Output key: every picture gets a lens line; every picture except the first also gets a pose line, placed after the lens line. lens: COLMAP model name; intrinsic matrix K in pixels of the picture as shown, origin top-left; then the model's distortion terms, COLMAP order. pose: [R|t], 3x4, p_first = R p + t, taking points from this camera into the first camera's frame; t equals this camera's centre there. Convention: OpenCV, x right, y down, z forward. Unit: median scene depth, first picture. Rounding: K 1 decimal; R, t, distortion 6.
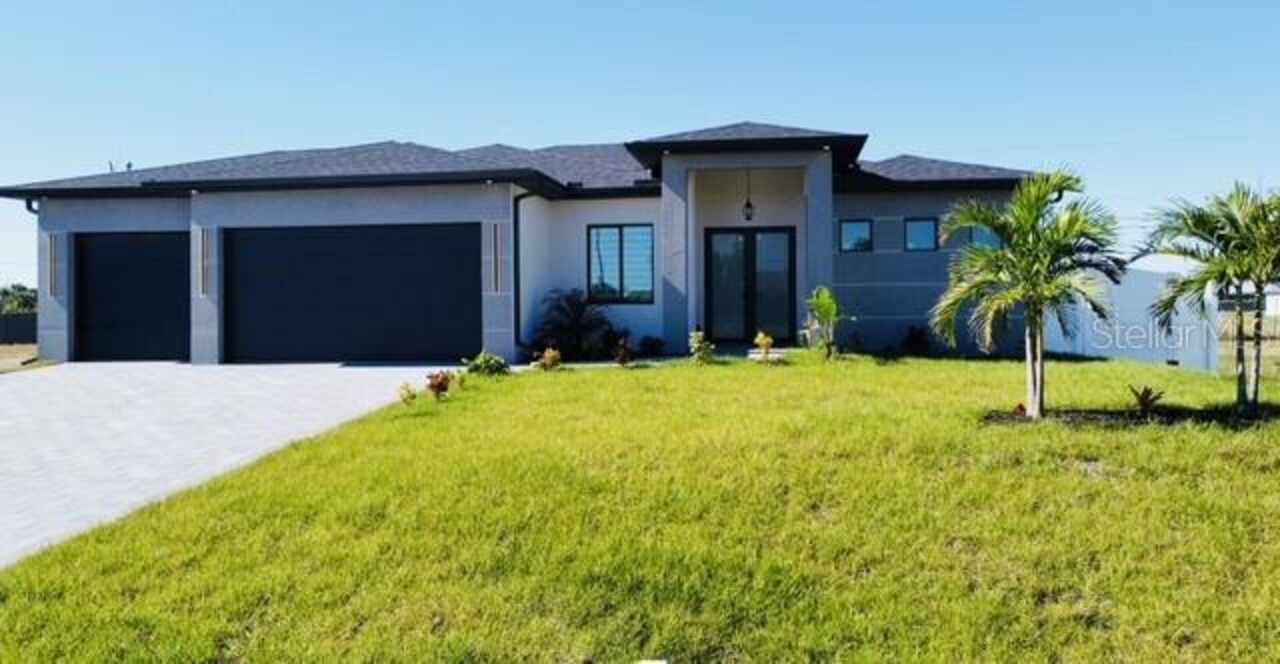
lens RADIAL K [[947.5, 0, 641.4], [0, 947.5, 325.1], [0, 0, 1]] dist [0.010429, 0.007302]
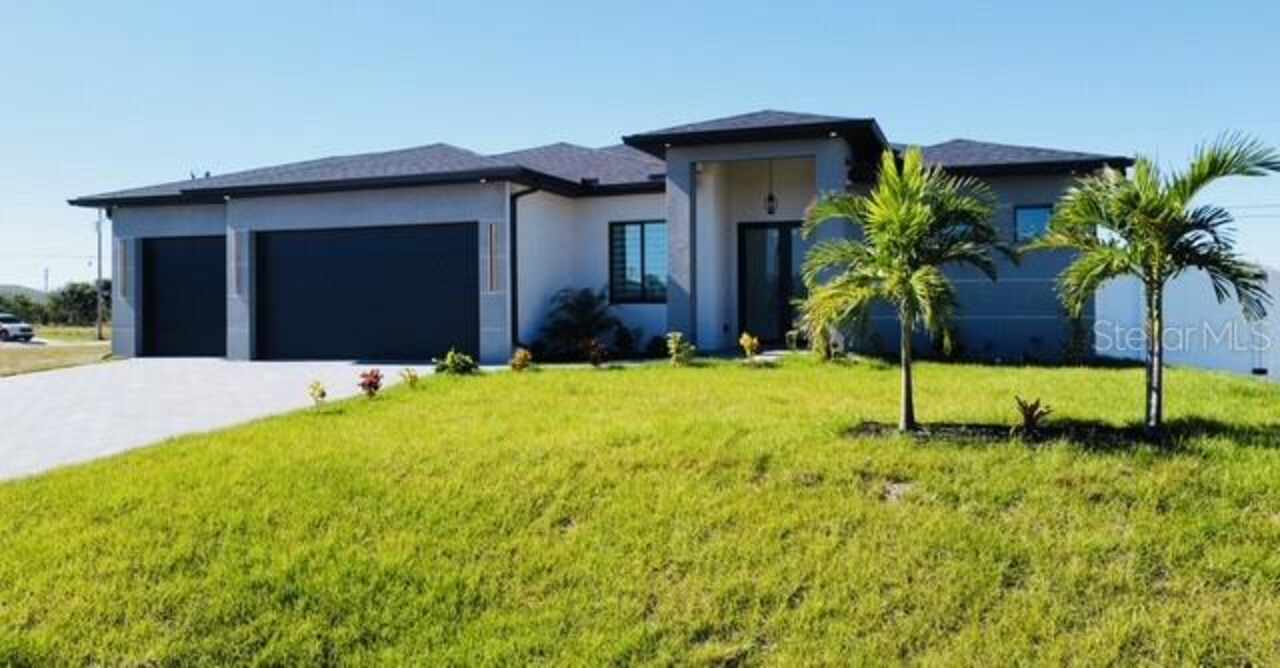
lens RADIAL K [[963.1, 0, 630.6], [0, 963.1, 324.8], [0, 0, 1]] dist [0.008465, -0.011452]
pose [[0.979915, 0.003615, -0.199381, 0.182228], [-0.003558, 0.999993, 0.000642, -0.000841], [0.199382, 0.000080, 0.979922, 0.036090]]
